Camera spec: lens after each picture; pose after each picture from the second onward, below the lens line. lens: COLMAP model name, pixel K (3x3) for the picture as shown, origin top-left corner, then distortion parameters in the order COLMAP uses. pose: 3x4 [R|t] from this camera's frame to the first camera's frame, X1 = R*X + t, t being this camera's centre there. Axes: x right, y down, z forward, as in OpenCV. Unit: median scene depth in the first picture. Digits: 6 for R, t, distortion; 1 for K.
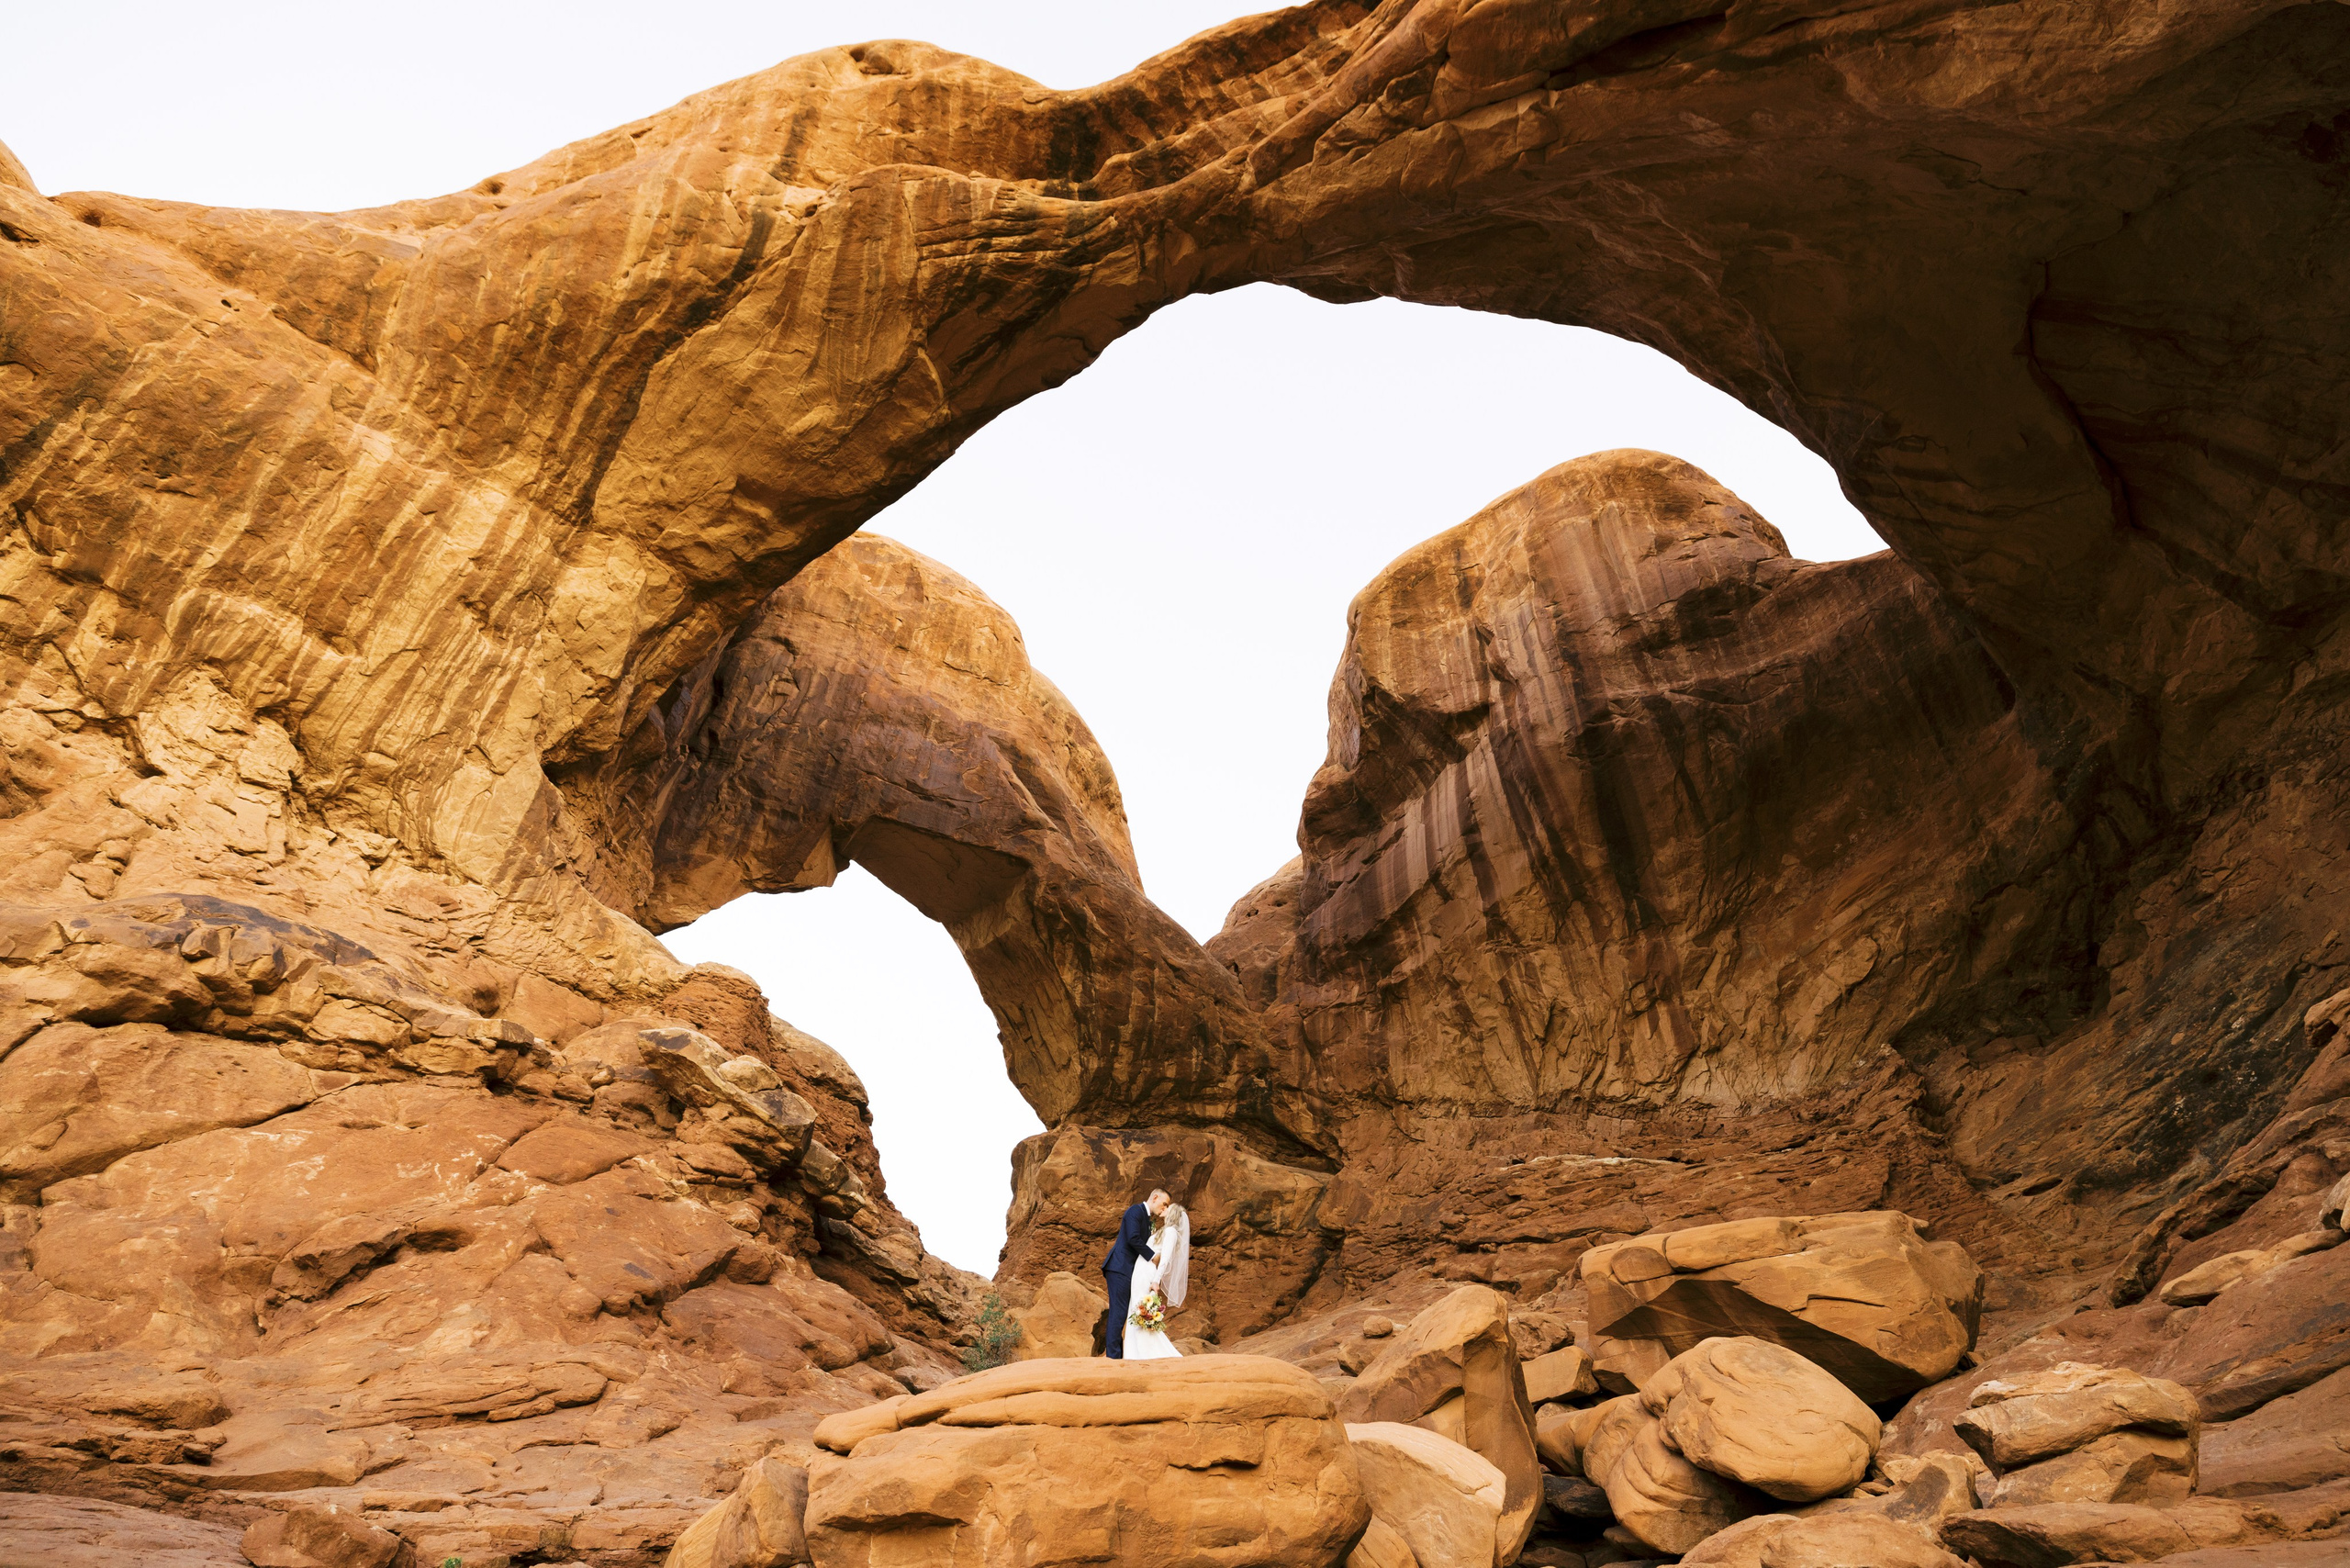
lens RADIAL K [[1309.1, 0, 1173.6], [0, 1309.1, 774.3], [0, 0, 1]] dist [0.002290, 0.000512]
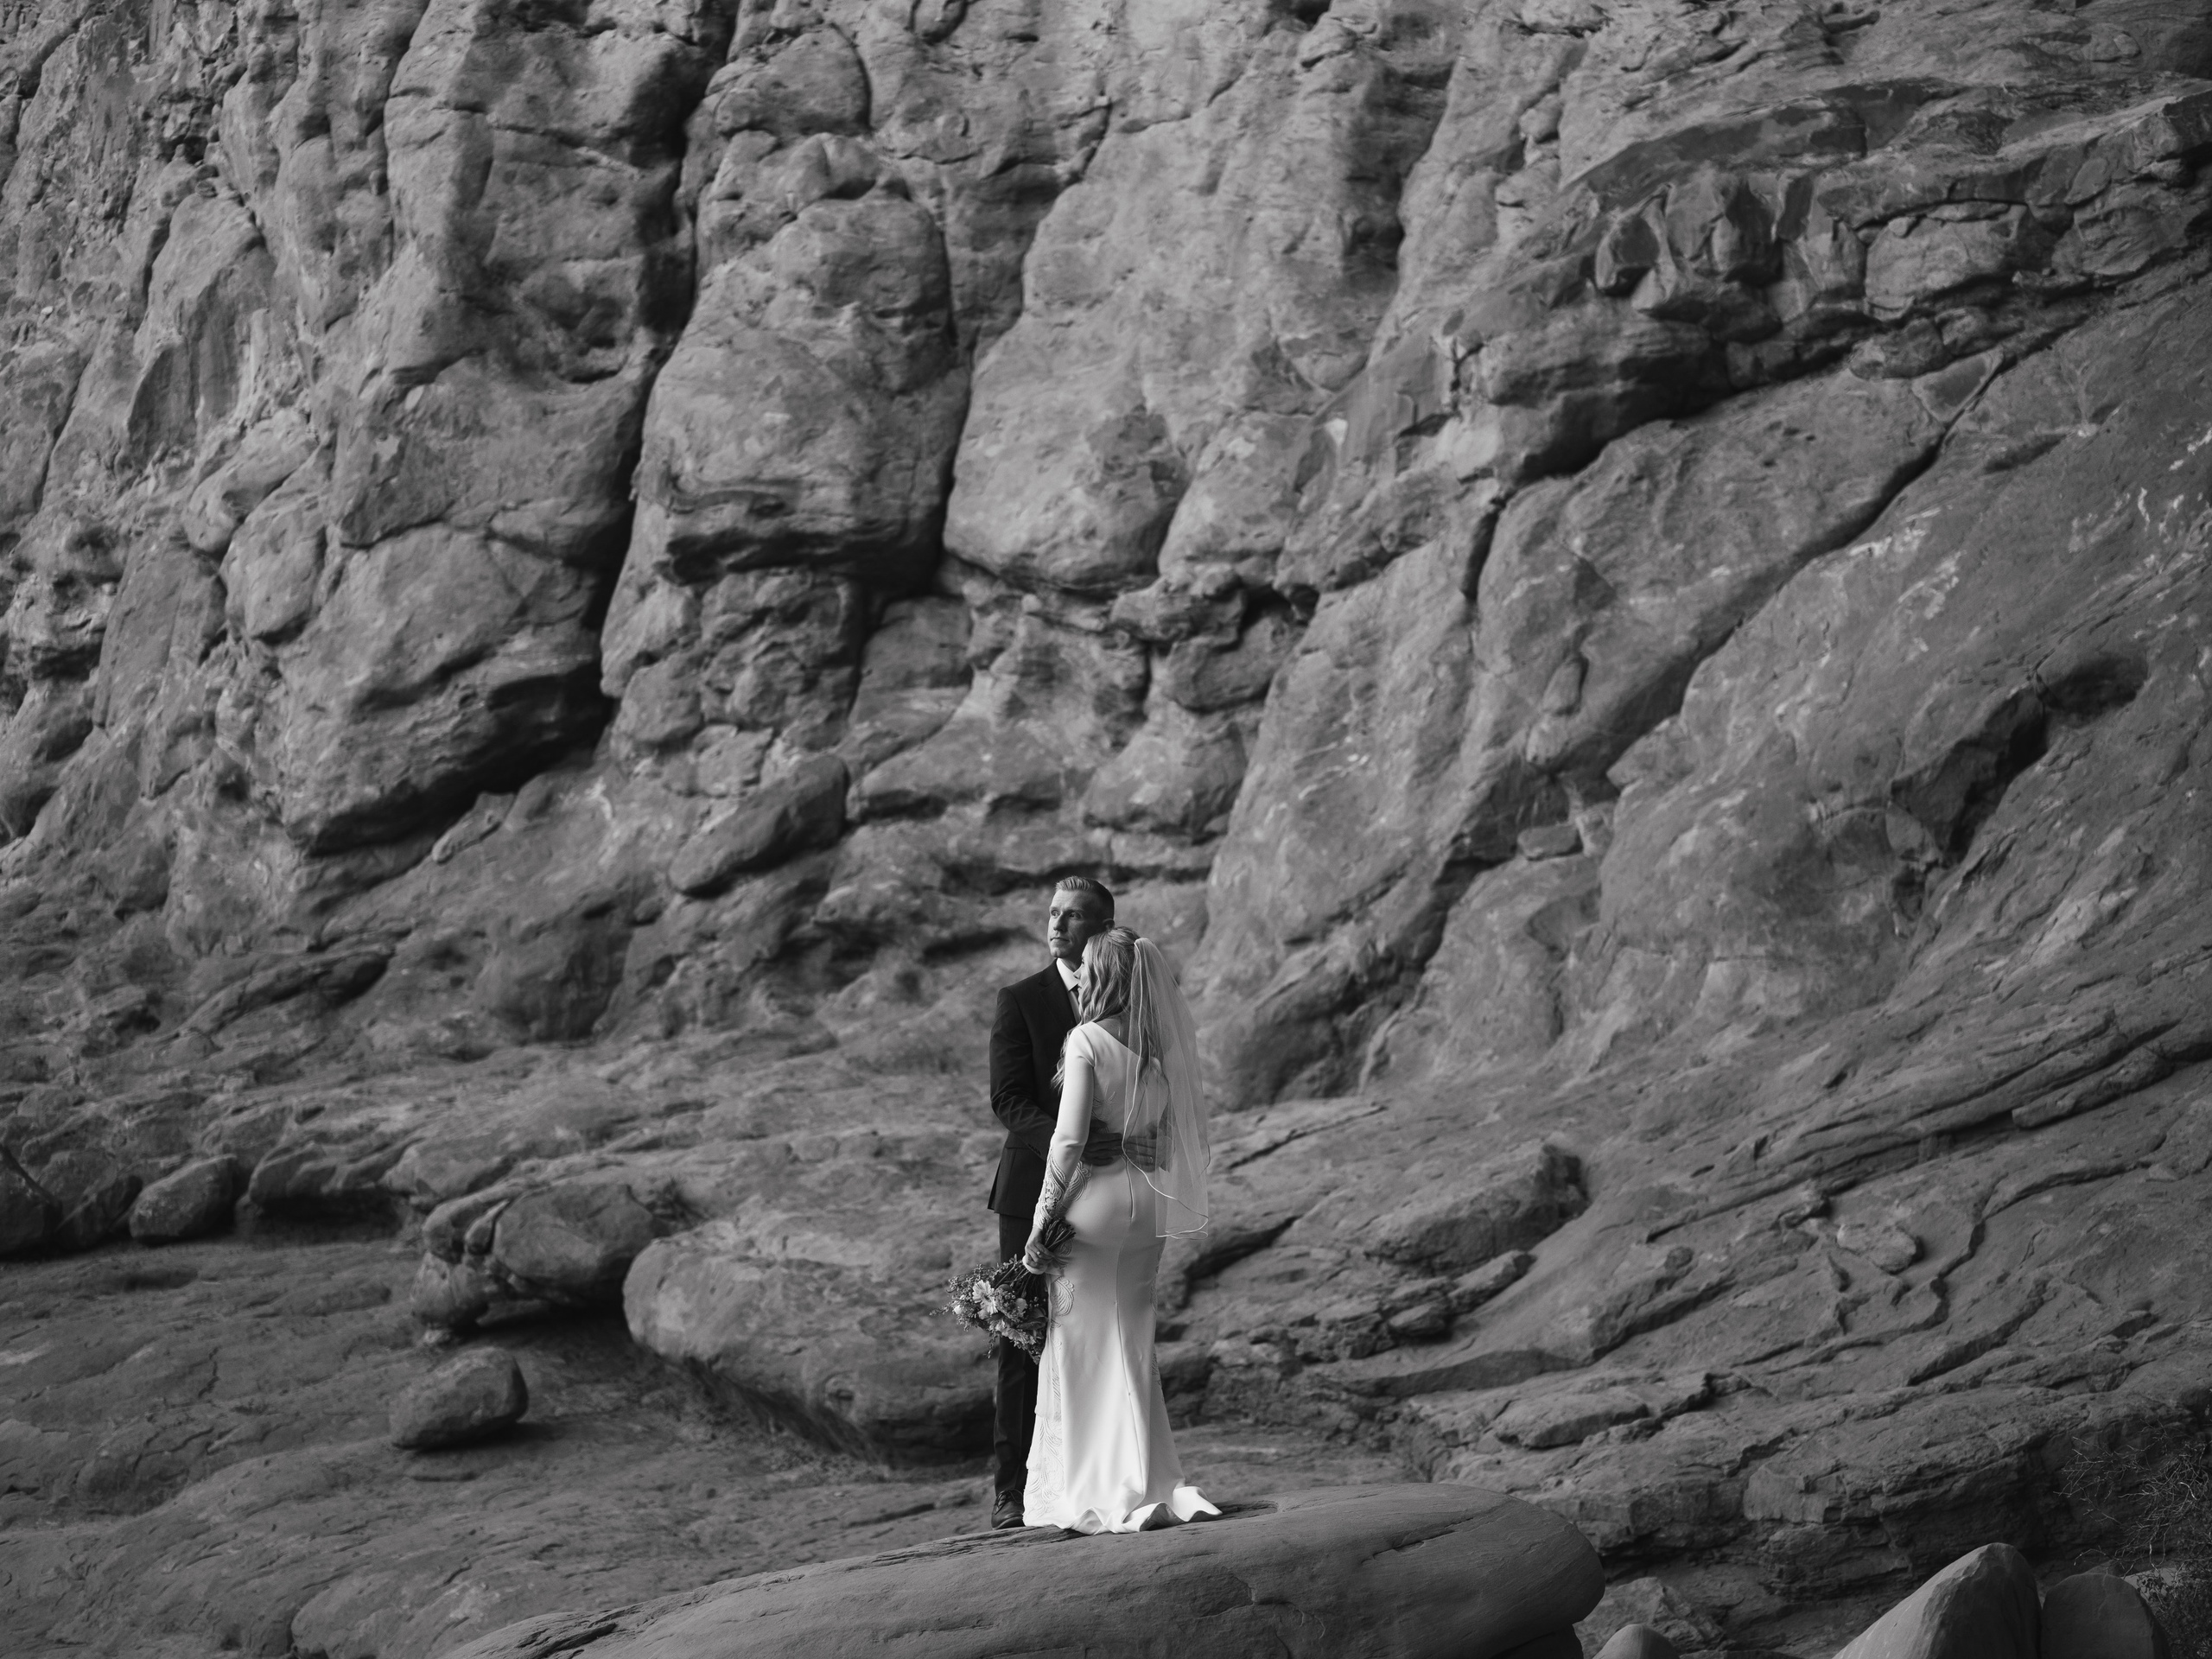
lens RADIAL K [[3131.7, 0, 1106.0], [0, 3131.7, 829.5], [0, 0, 1]] dist [0.001283, 0.008454]
pose [[0.265497, -0.160385, -0.950678, 0.176962], [0.625745, 0.778822, 0.043361, 0.074641], [0.733454, -0.606394, 0.307135, 0.217014]]
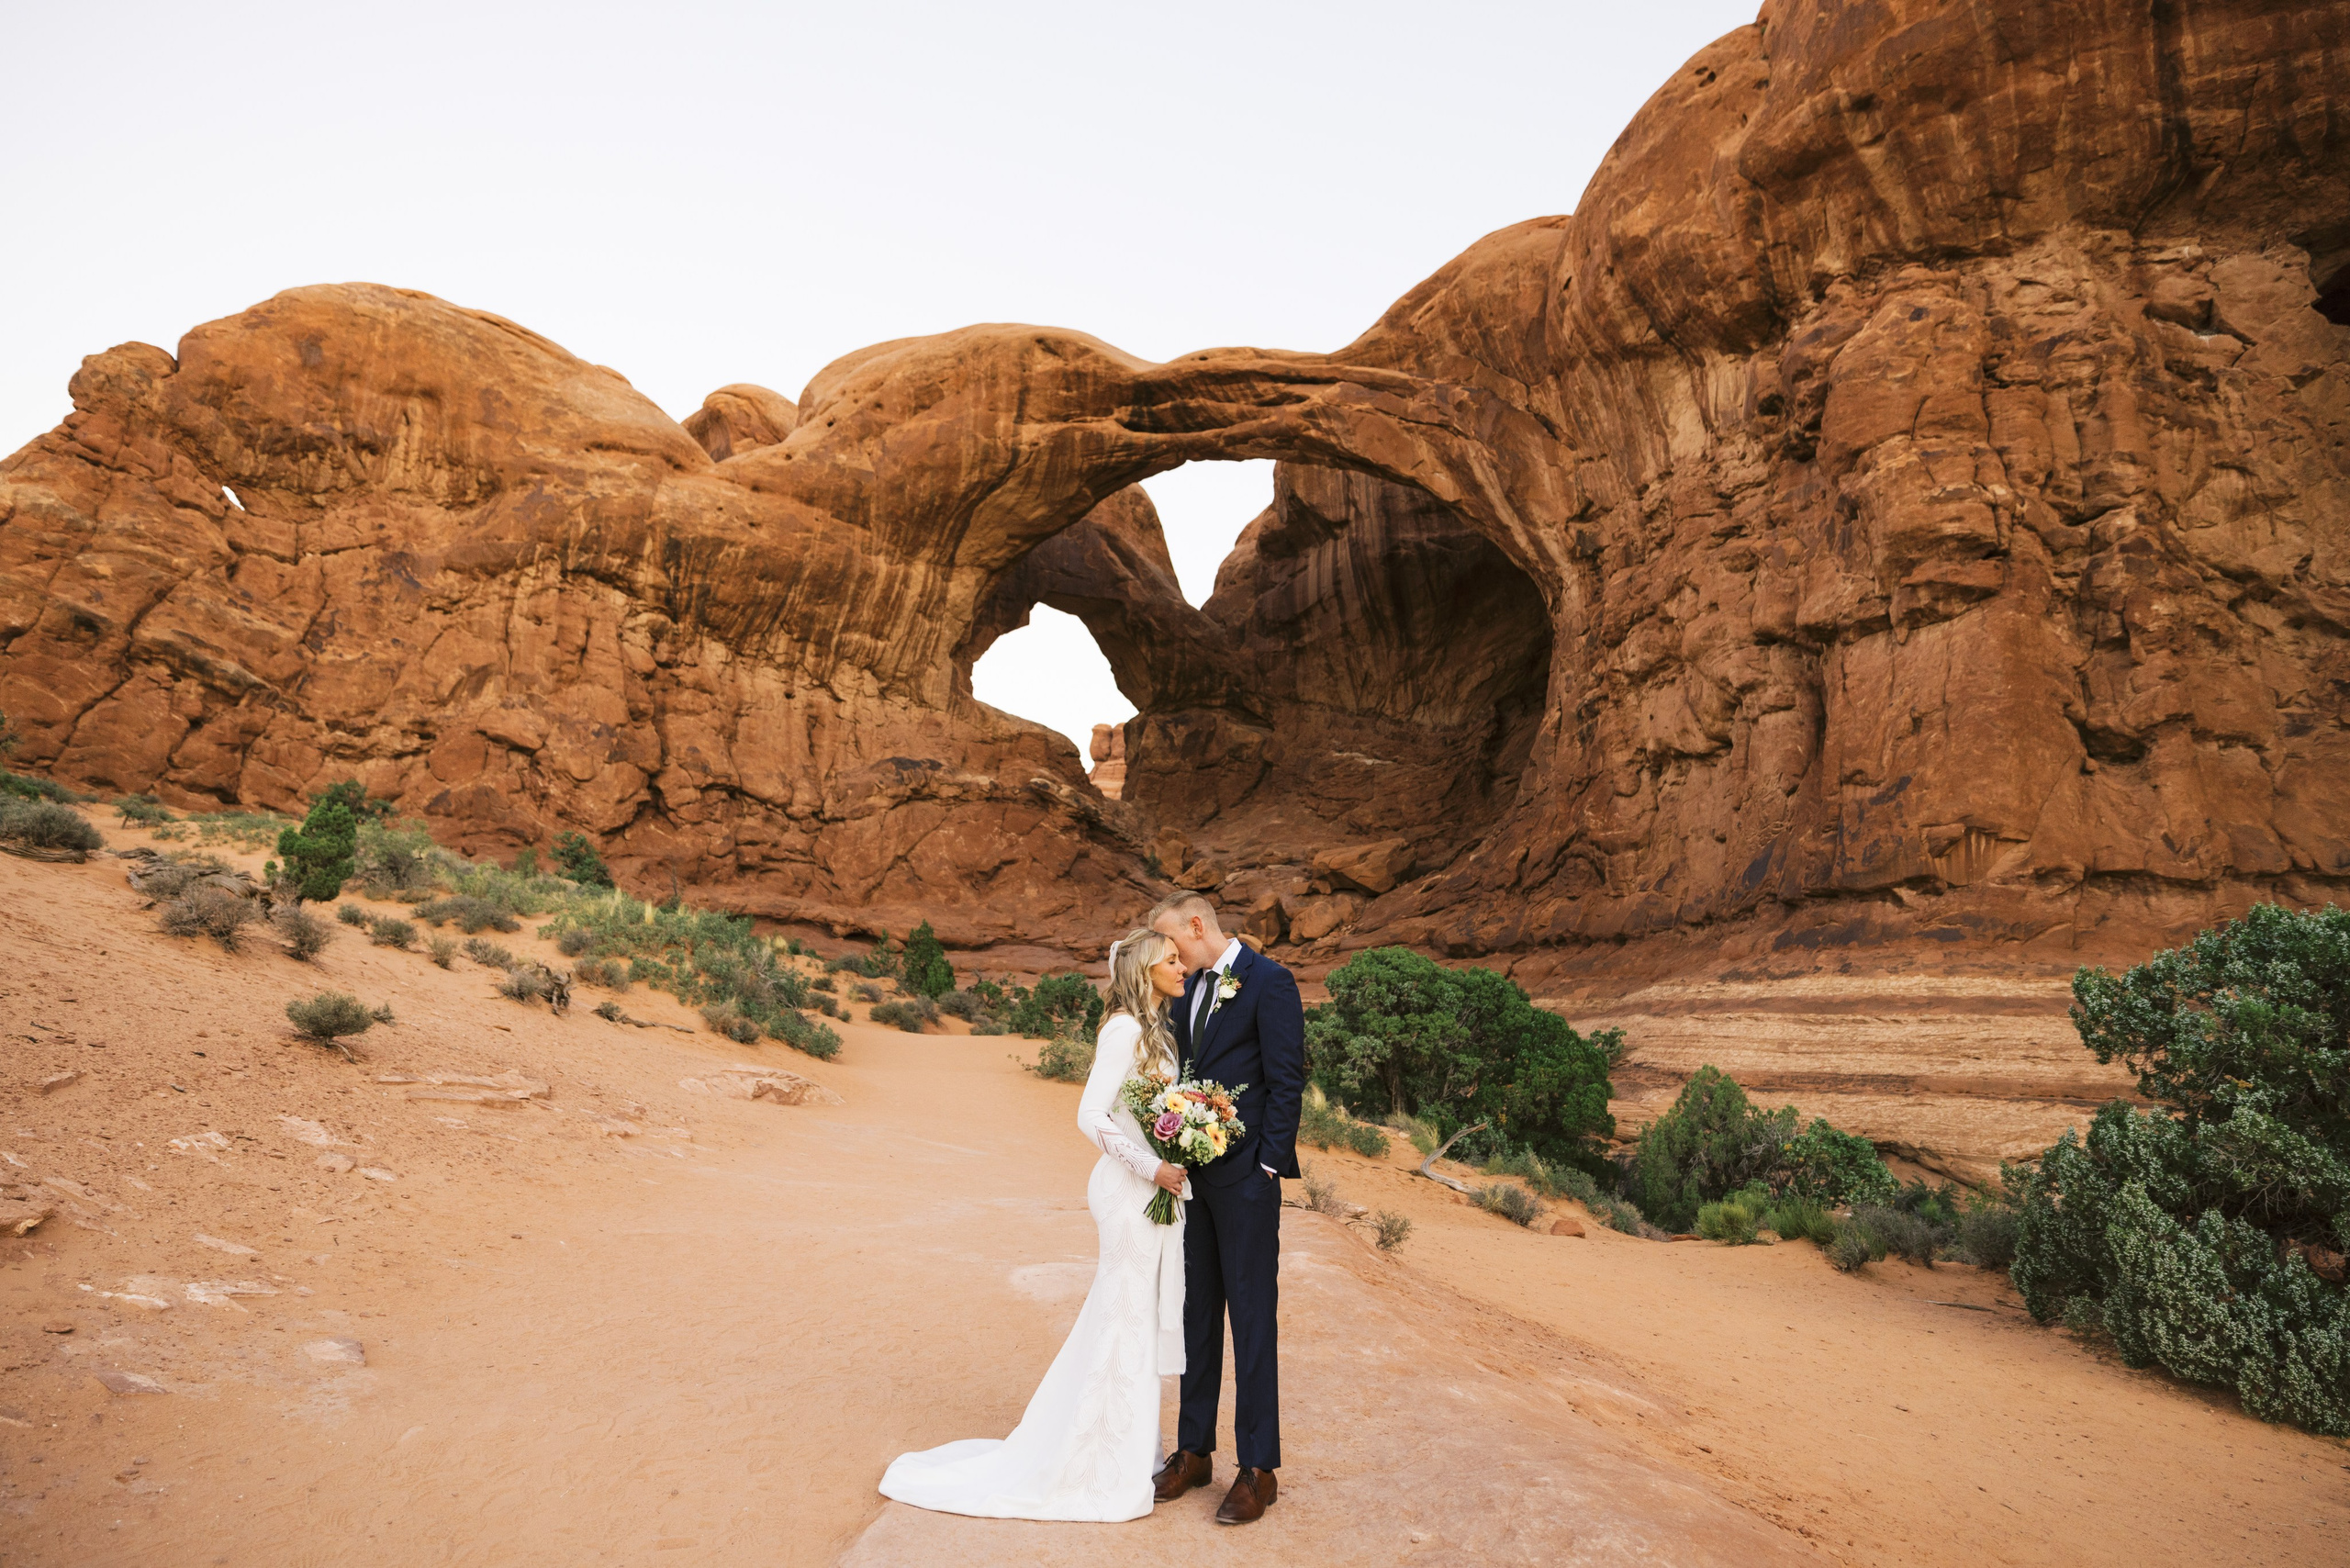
lens RADIAL K [[1388.7, 0, 1170.4], [0, 1388.7, 764.8], [0, 0, 1]] dist [0.000073, 0.000189]
pose [[0.999035, -0.042809, -0.009858, -0.029203], [0.041489, 0.845717, 0.532017, -1.028927], [-0.014438, -0.531912, 0.846677, -1.154593]]
